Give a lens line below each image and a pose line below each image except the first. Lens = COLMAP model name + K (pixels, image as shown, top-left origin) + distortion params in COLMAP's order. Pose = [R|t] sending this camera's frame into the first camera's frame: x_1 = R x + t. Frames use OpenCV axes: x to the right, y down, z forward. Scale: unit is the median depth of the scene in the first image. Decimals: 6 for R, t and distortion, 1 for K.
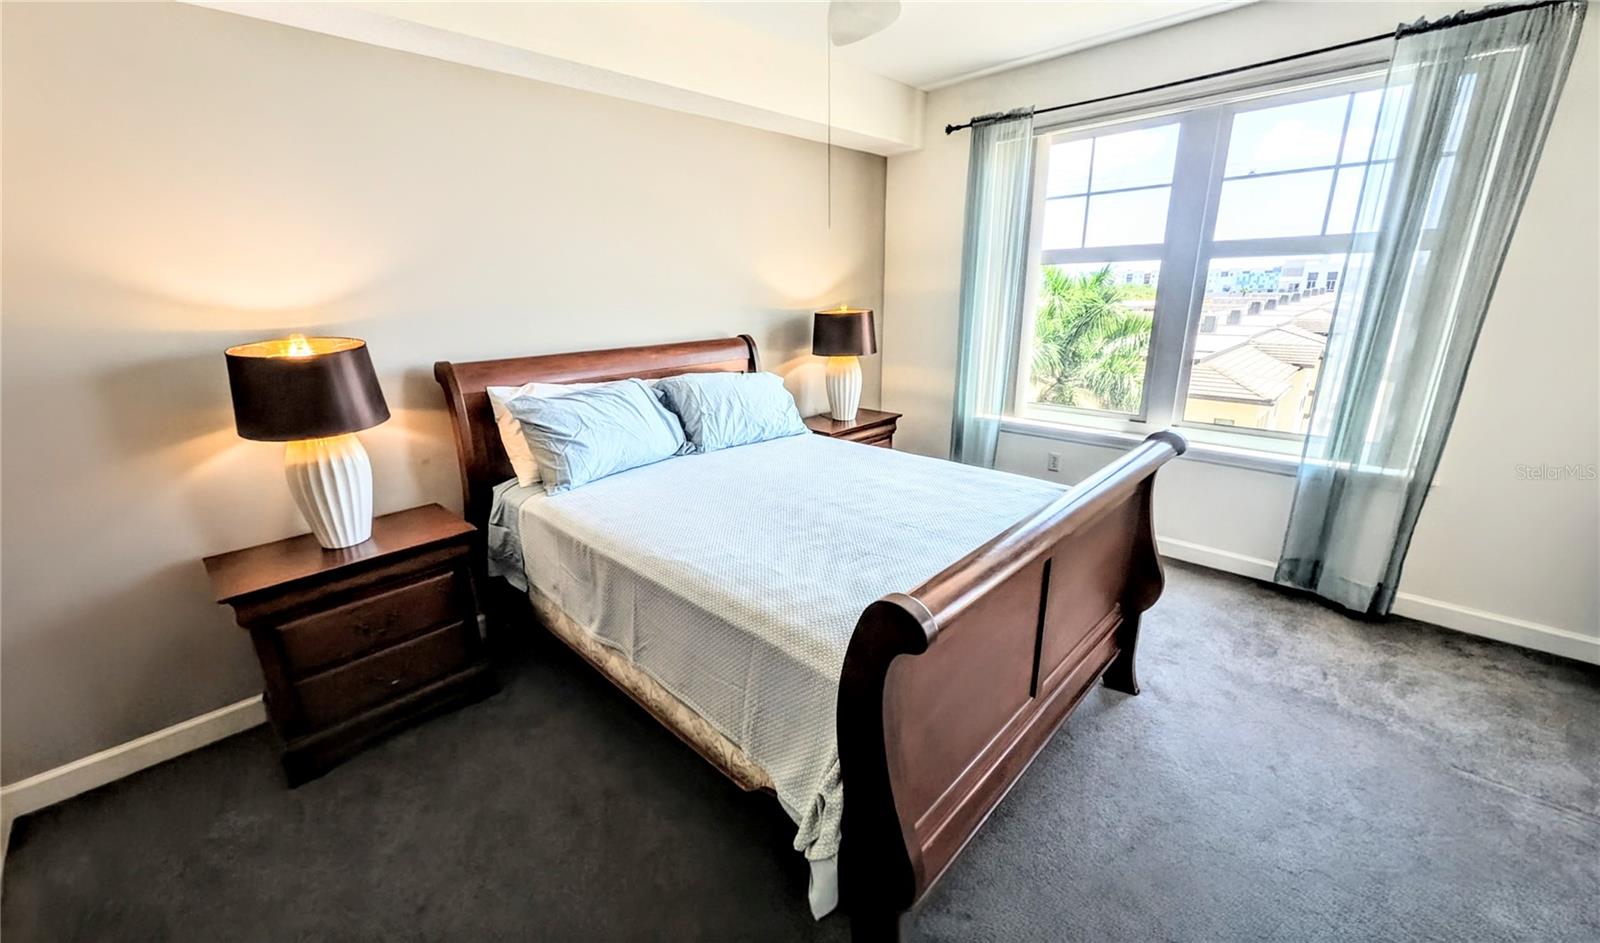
lens RADIAL K [[593.0, 0, 815.5], [0, 593.0, 465.8], [0, 0, 1]] dist [-0.003310, -0.000294]
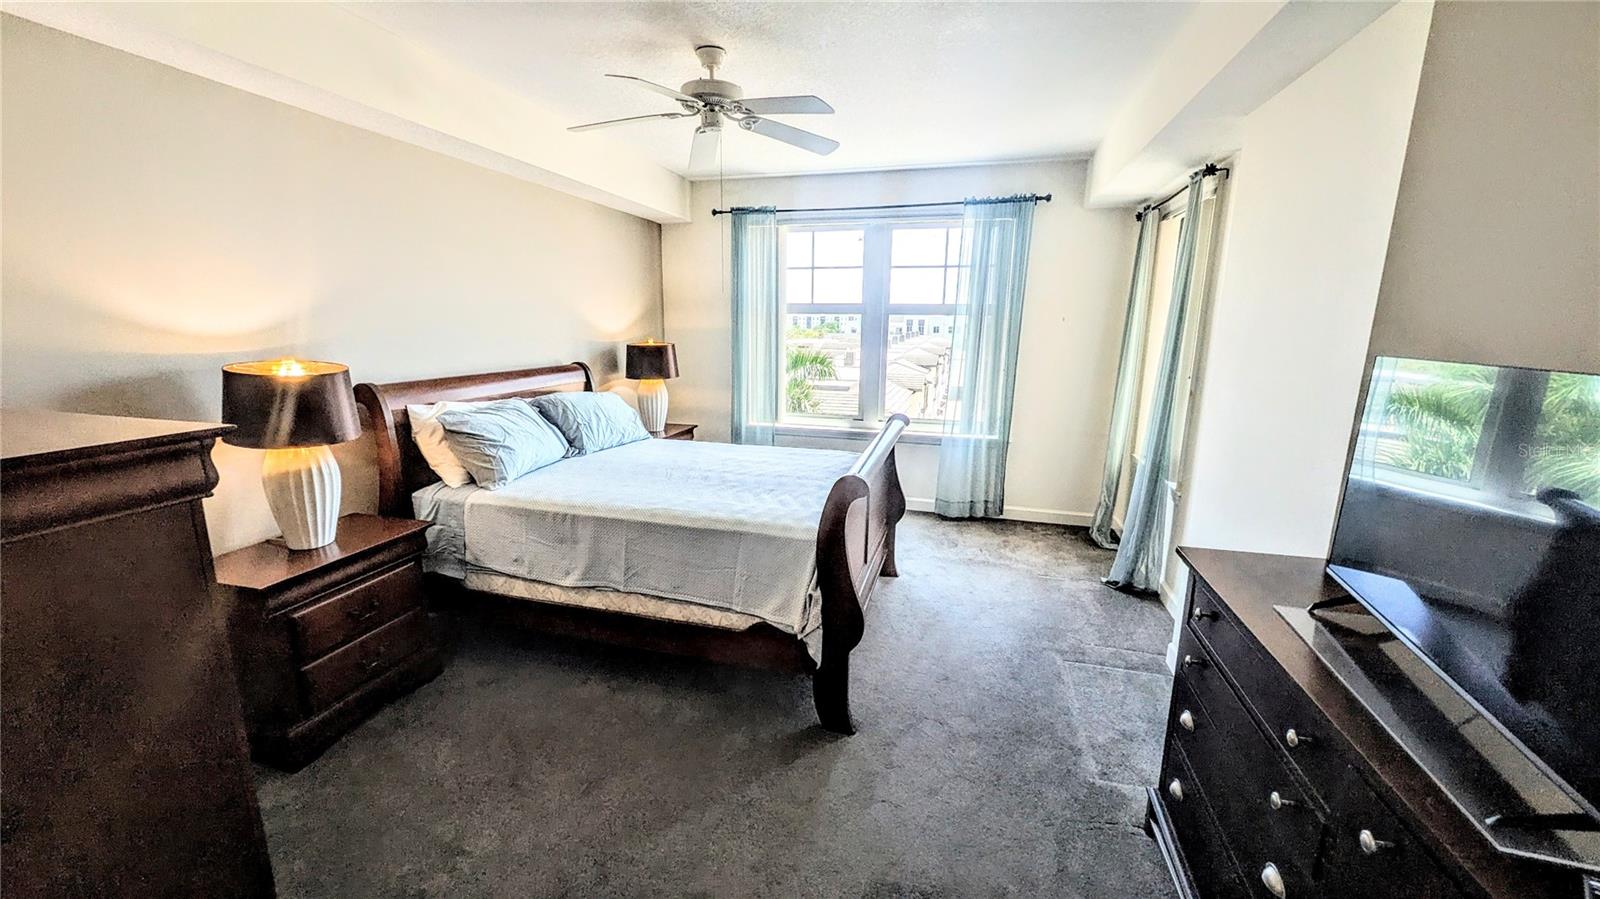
lens RADIAL K [[613.0, 0, 799.6], [0, 613.0, 441.7], [0, 0, 1]] dist [-0.000245, -0.004573]
pose [[0.874955, -0.062083, 0.480207, -0.426073], [0.109587, 0.991402, -0.071499, 0.095345], [-0.471639, 0.115183, 0.874236, -0.344089]]
